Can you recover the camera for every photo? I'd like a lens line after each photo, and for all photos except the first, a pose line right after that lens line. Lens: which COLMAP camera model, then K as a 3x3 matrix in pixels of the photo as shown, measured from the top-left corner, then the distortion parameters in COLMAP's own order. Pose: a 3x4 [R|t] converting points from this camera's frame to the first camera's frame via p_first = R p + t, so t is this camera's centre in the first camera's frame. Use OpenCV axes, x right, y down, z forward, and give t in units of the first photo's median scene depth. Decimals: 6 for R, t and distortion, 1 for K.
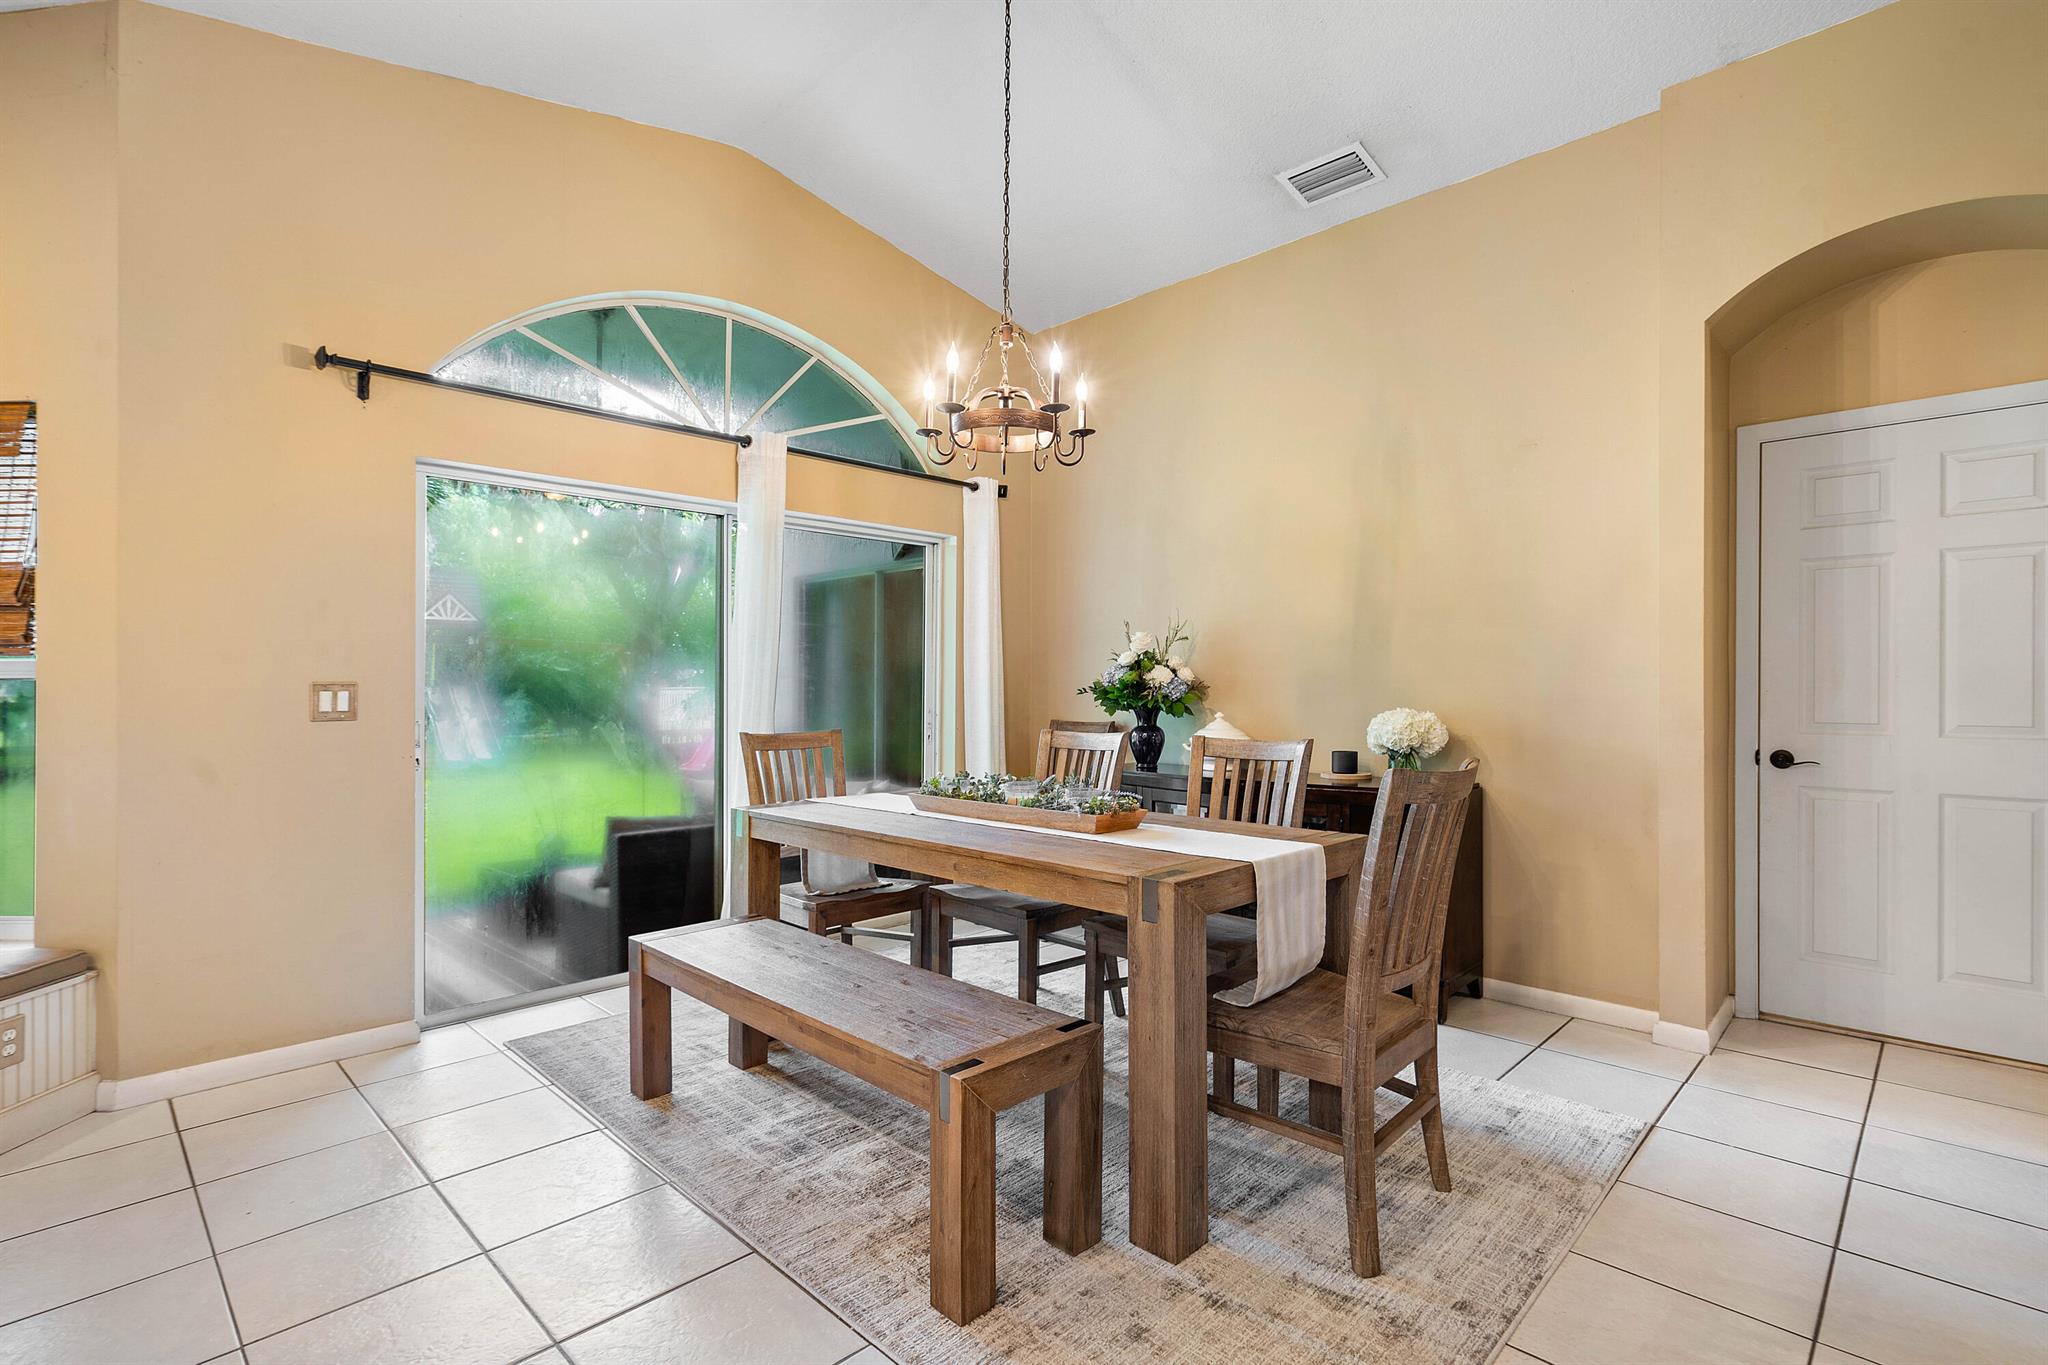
lens RADIAL K [[964.3, 0, 1014.8], [0, 964.3, 684.9], [0, 0, 1]] dist [-0.003917, -0.000350]
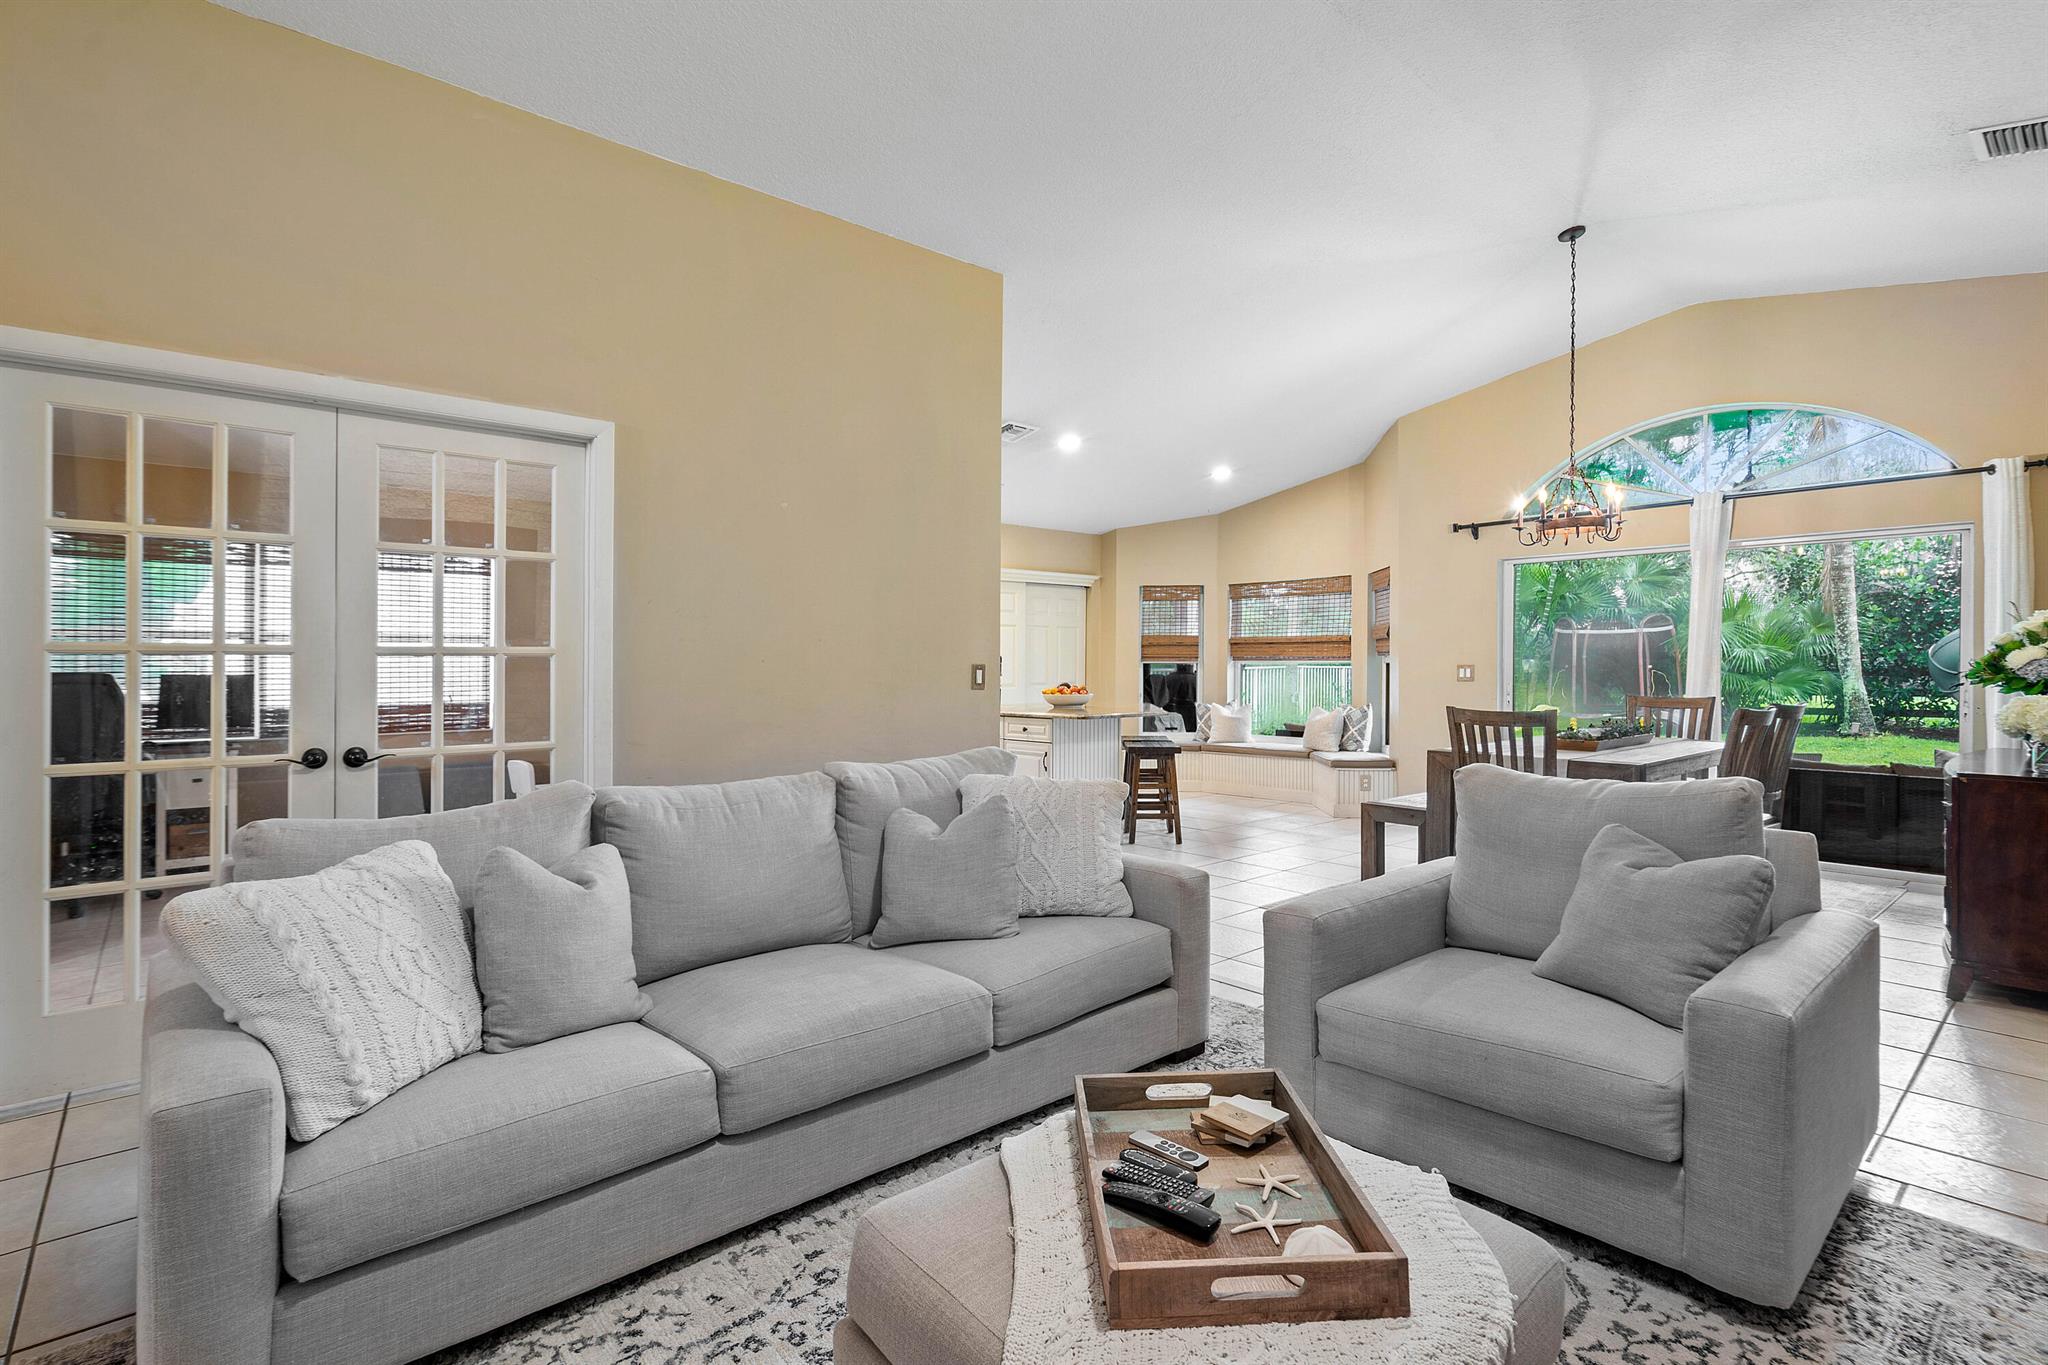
lens RADIAL K [[987.6, 0, 1000.0], [0, 987.6, 678.3], [0, 0, 1]] dist [0.000786, 0.000490]
pose [[-0.085019, 0.014162, -0.996279, 1.780867], [0.003250, 0.999898, 0.013936, -0.006677], [0.996374, -0.002053, -0.085056, 0.087223]]
